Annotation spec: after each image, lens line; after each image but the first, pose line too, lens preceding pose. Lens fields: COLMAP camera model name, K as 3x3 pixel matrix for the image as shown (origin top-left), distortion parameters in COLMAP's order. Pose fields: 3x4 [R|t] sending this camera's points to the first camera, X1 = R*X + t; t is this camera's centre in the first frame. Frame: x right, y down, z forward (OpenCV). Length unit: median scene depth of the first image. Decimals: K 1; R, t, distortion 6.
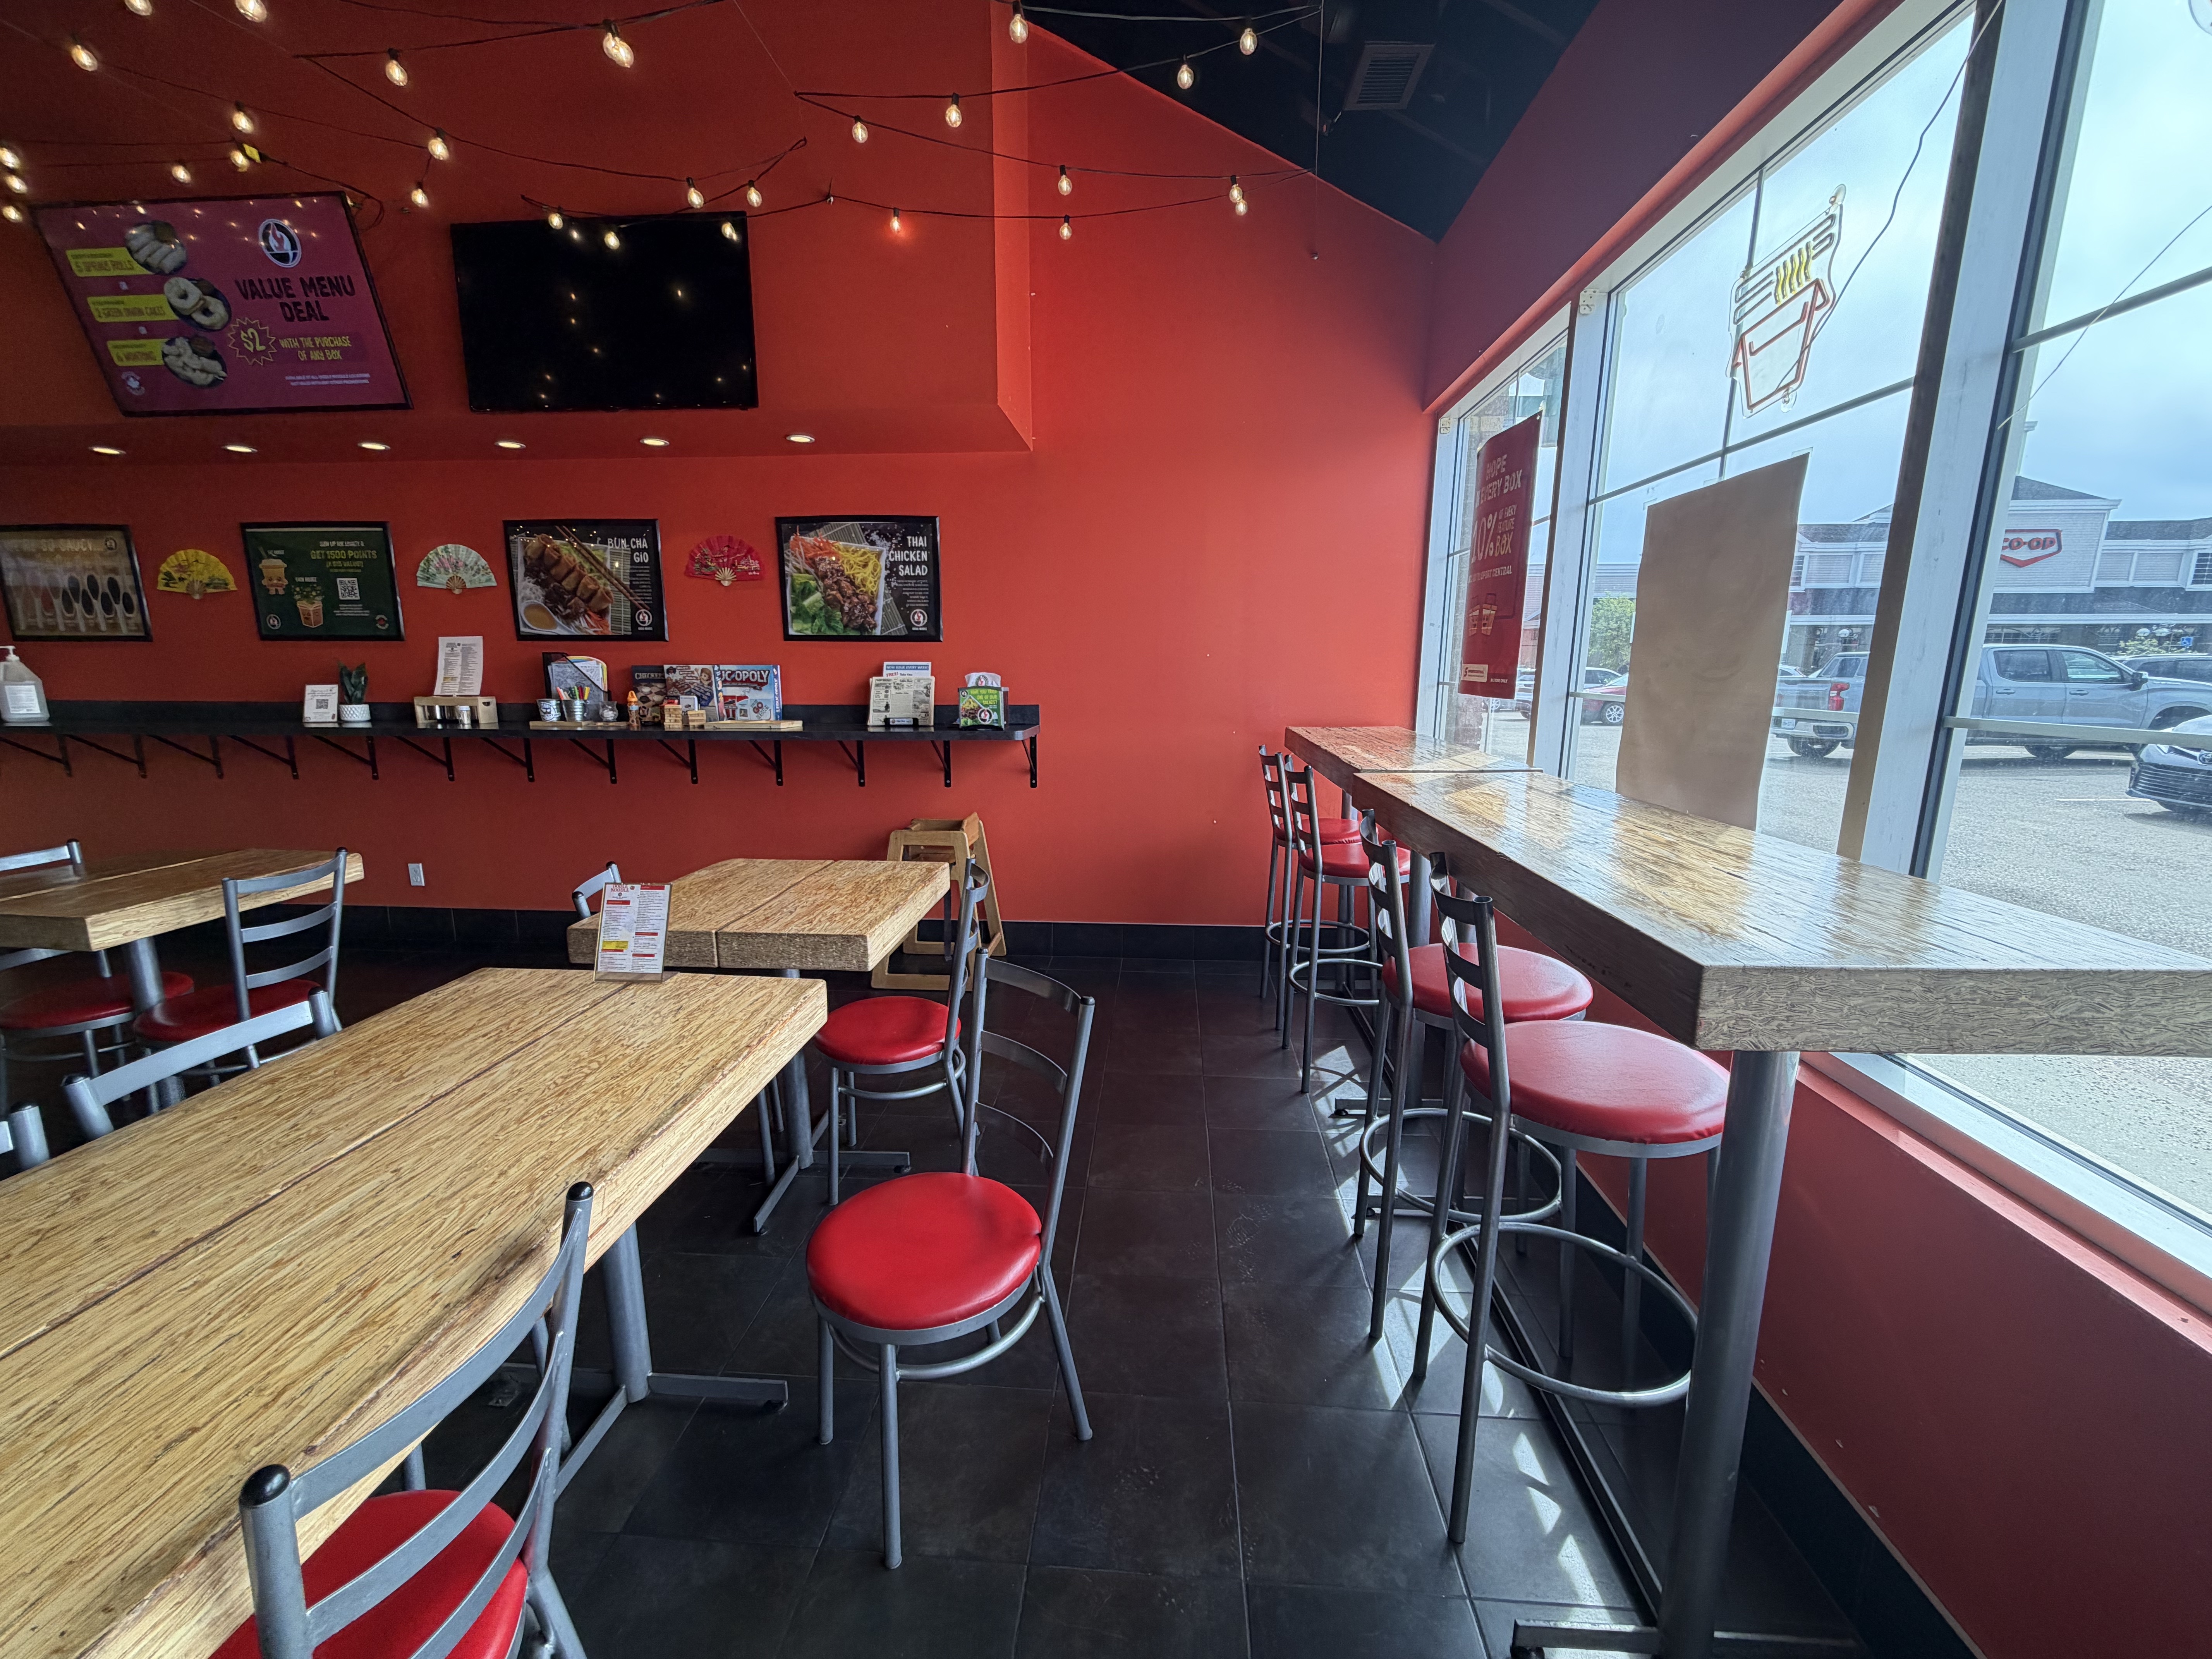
lens RADIAL K [[877.8, 0, 1101.0], [0, 877.8, 829.2], [0, 0, 1]] dist [0.000322, -0.000162]
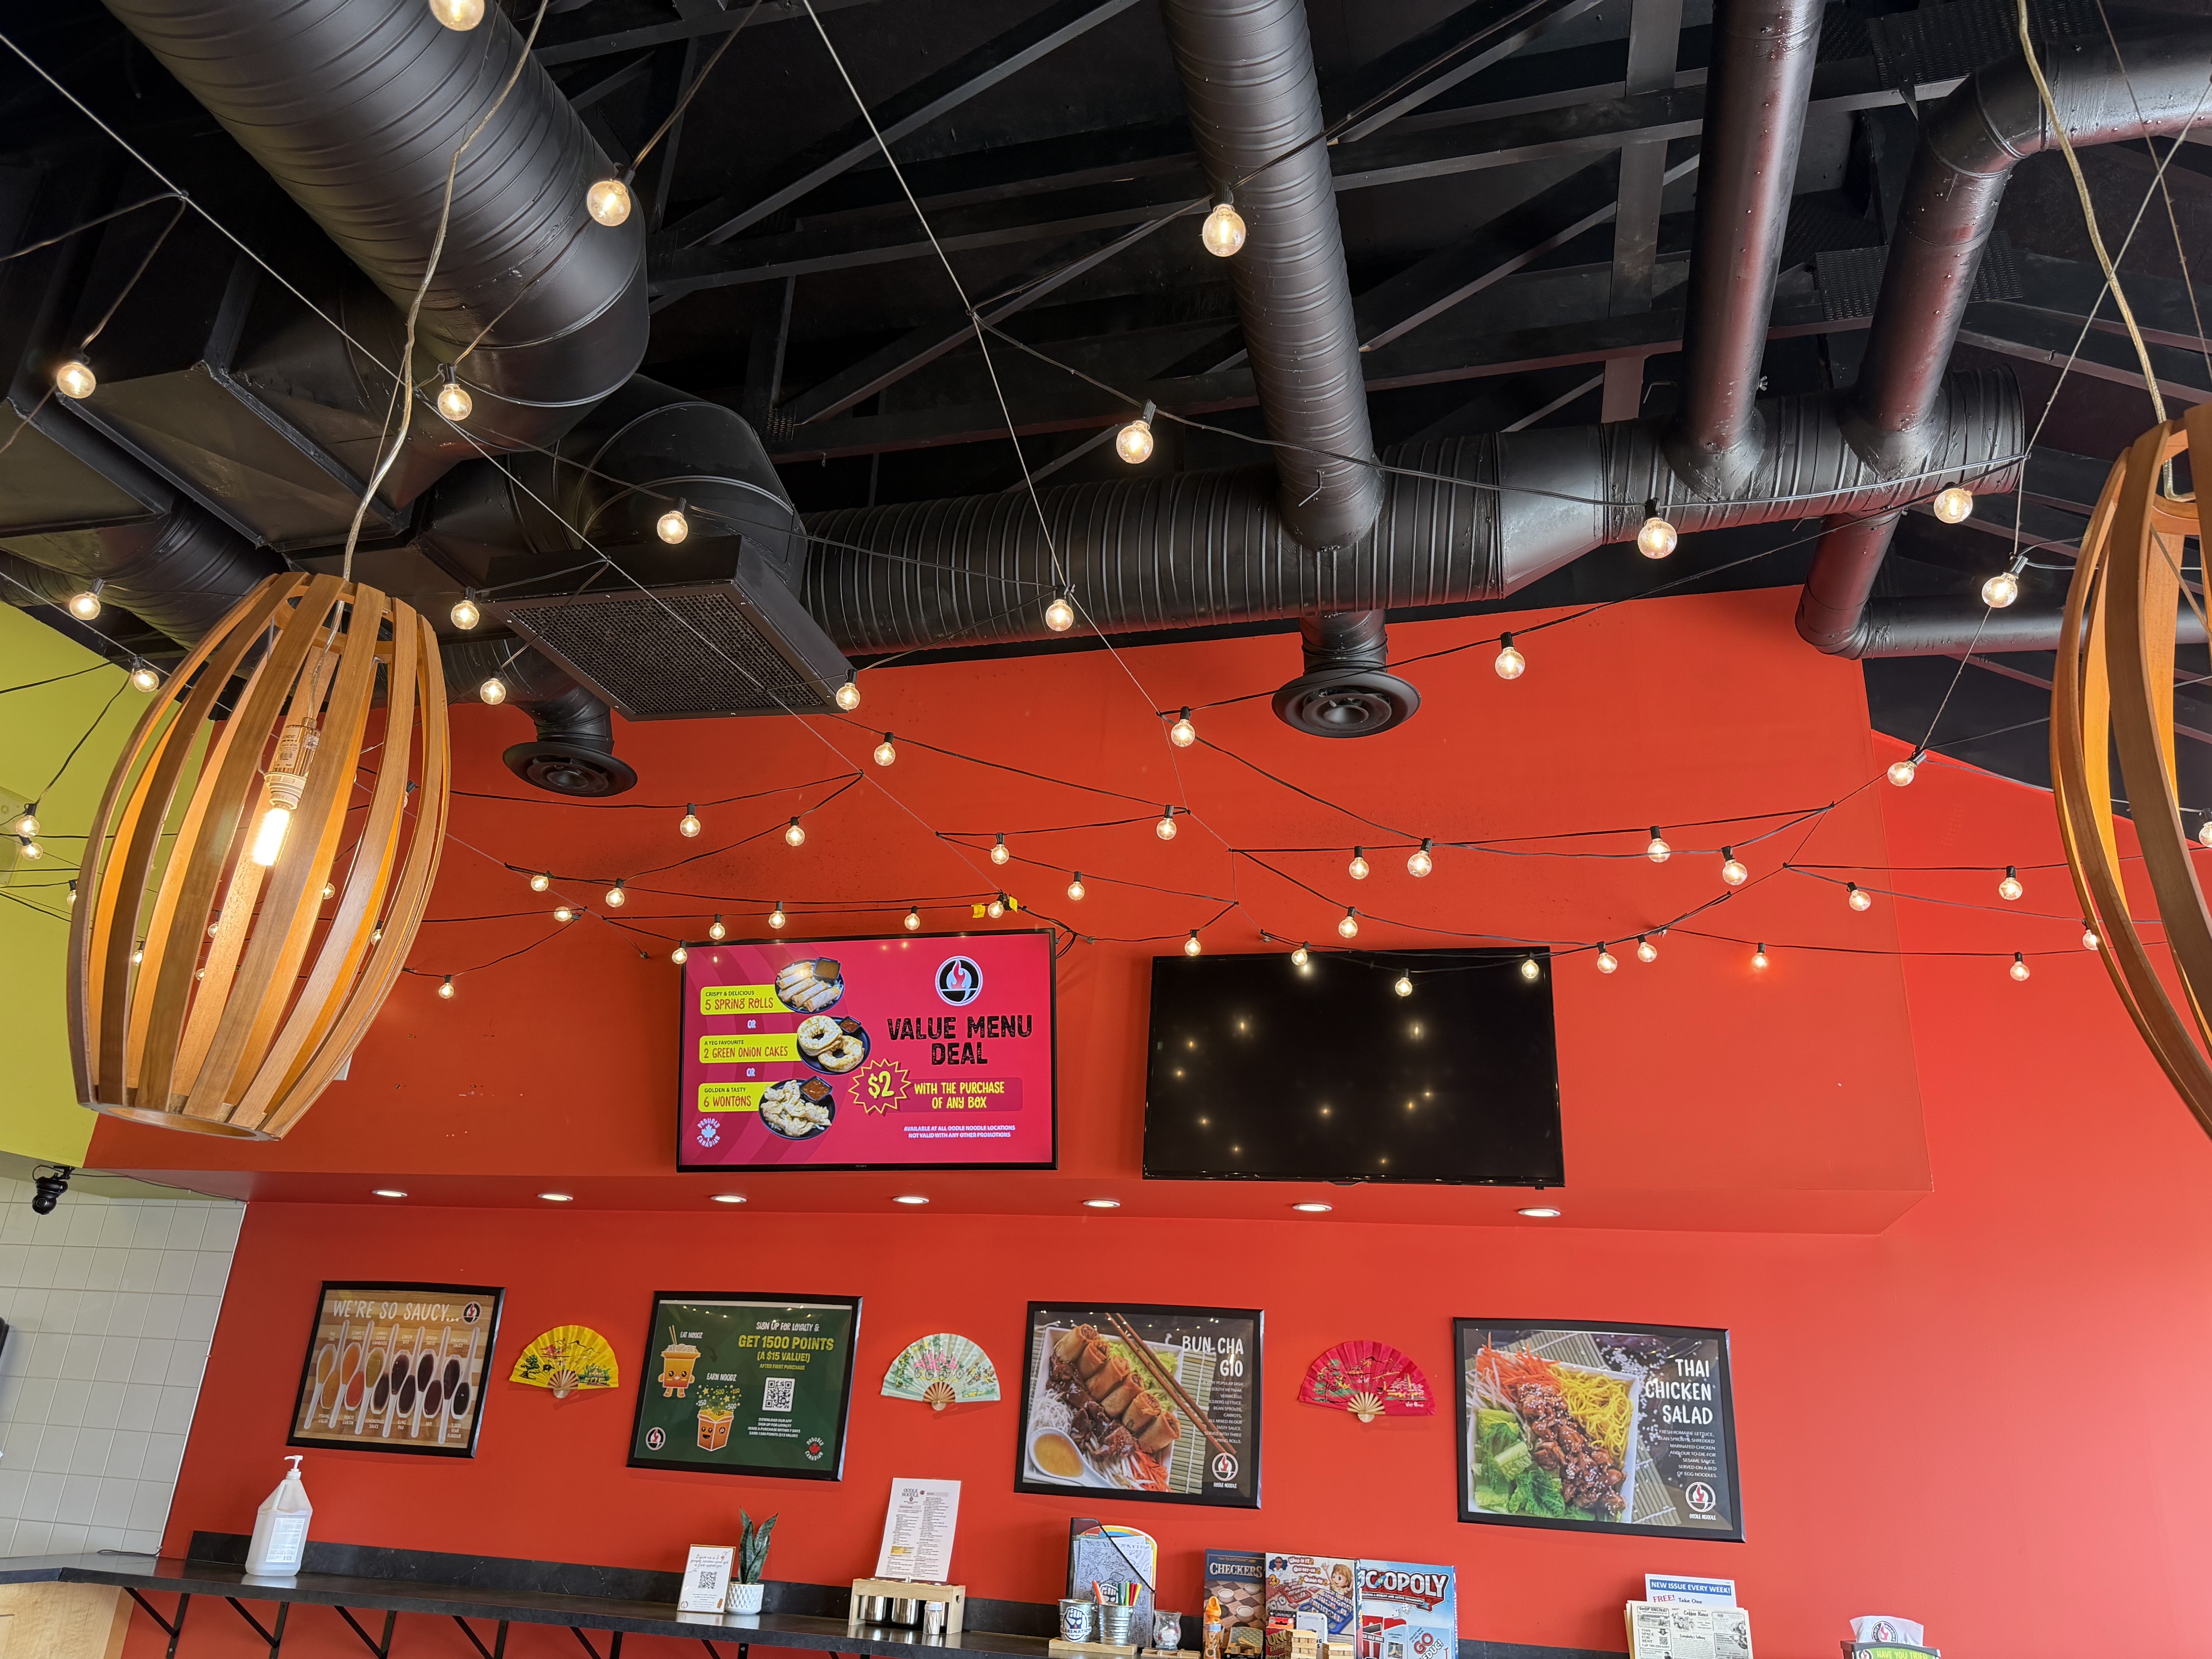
lens RADIAL K [[1584.0, 0, 1098.6], [0, 1584.0, 827.6], [0, 0, 1]] dist [0.140827, -0.294411]
pose [[0.980995, -0.018693, -0.193129, -0.386023], [-0.089478, 0.839610, -0.535769, -0.000999], [0.172168, 0.542868, 0.821981, -0.210240]]
